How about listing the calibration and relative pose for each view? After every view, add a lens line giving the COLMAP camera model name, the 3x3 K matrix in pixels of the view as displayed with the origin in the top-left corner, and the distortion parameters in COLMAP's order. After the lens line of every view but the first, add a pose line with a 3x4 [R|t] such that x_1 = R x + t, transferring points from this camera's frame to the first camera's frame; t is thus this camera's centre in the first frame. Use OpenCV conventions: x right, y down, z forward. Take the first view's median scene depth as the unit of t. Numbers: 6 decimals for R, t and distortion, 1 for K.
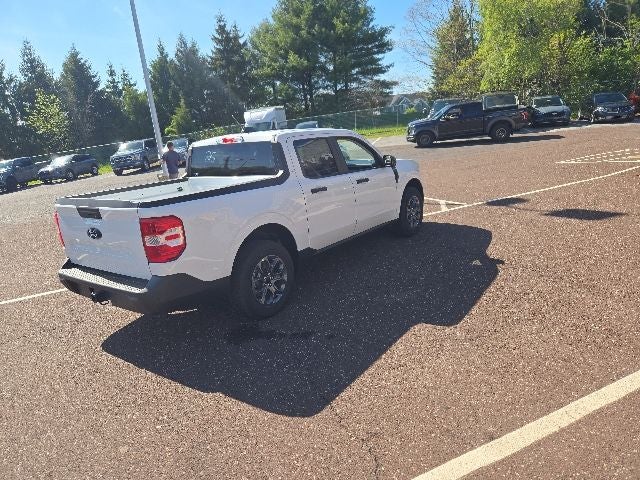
lens RADIAL K [[434.5, 0, 324.7], [0, 434.5, 242.7], [0, 0, 1]] dist [0.058578, -0.048384]
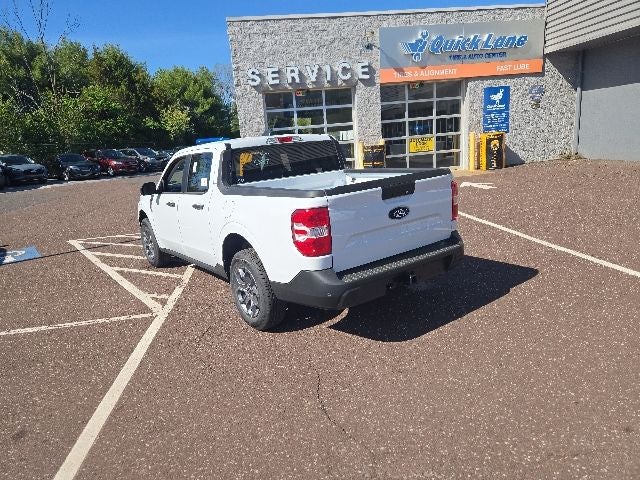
lens RADIAL K [[434.5, 0, 317.6], [0, 434.5, 242.4], [0, 0, 1]] dist [0.058578, -0.048384]
pose [[0.313383, -0.148480, 0.937947, -0.181249], [0.292243, 0.954846, 0.053512, -0.007375], [-0.903540, 0.257339, 0.342625, 0.104575]]
